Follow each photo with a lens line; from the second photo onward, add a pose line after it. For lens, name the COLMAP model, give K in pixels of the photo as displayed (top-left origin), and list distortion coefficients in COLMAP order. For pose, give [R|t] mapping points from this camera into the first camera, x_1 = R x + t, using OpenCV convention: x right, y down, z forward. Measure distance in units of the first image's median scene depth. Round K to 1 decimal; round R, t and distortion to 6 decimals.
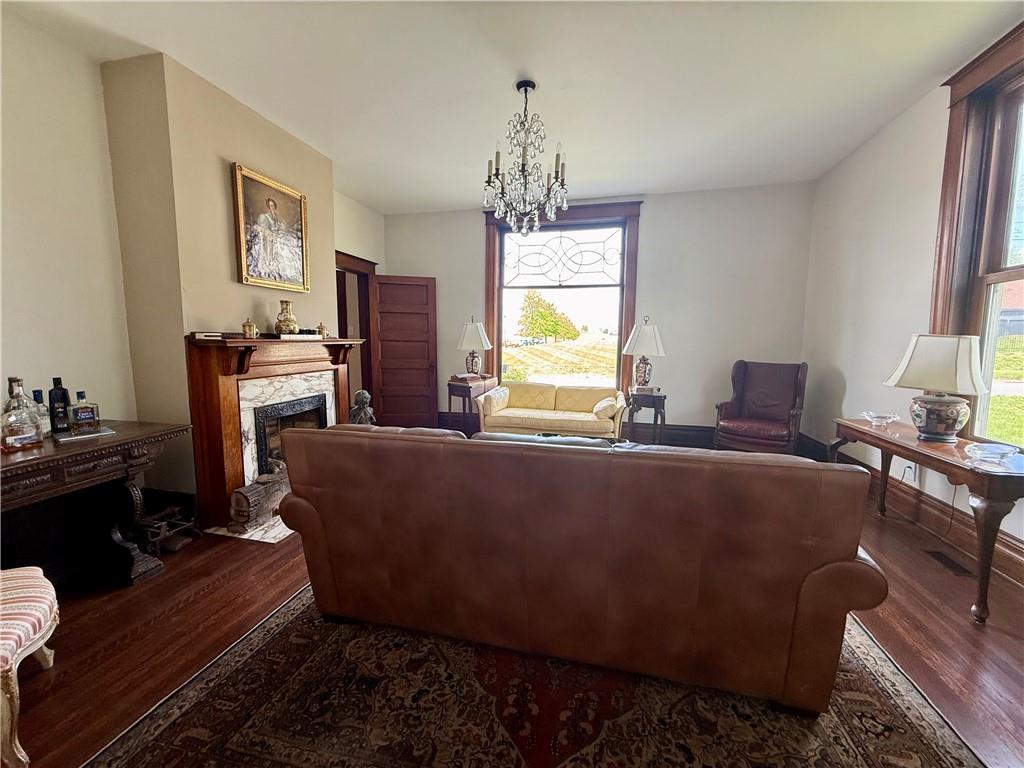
lens RADIAL K [[404.9, 0, 512.7], [0, 404.9, 378.6], [0, 0, 1]] dist [-0.003026, -0.000053]
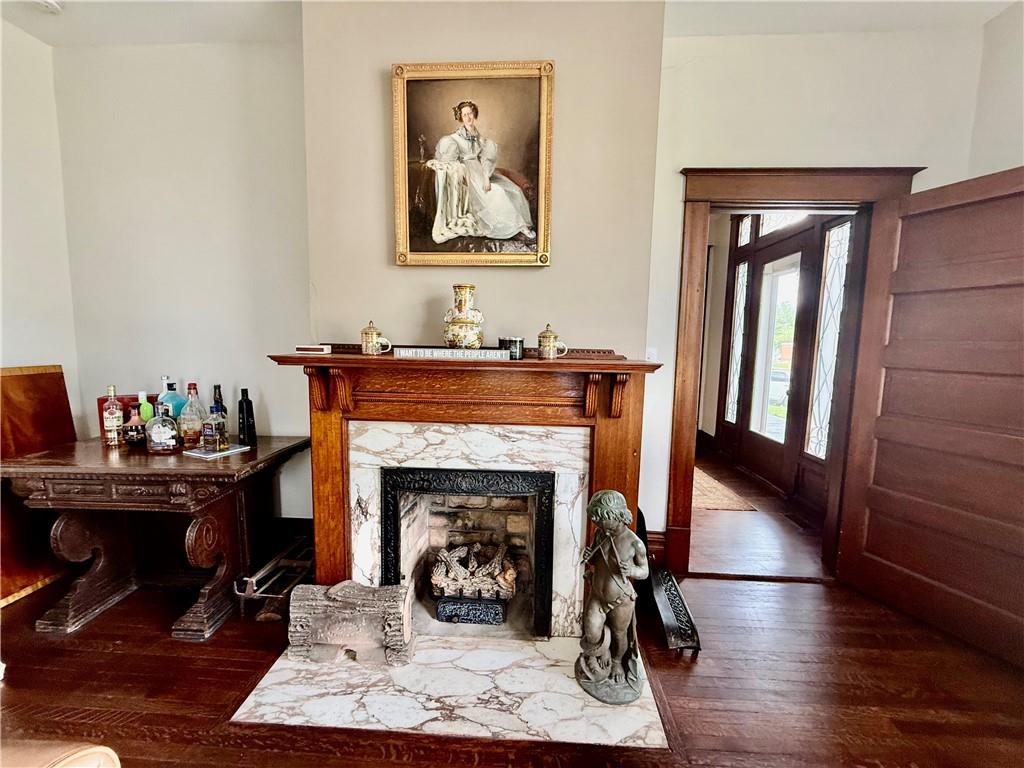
lens RADIAL K [[404.9, 0, 513.9], [0, 404.9, 386.1], [0, 0, 1]] dist [-0.003026, -0.000053]
pose [[0.174787, 0.091642, -0.980332, -0.012199], [-0.117163, 0.990521, 0.071705, -0.109128], [0.977611, 0.102325, 0.183867, 1.002112]]
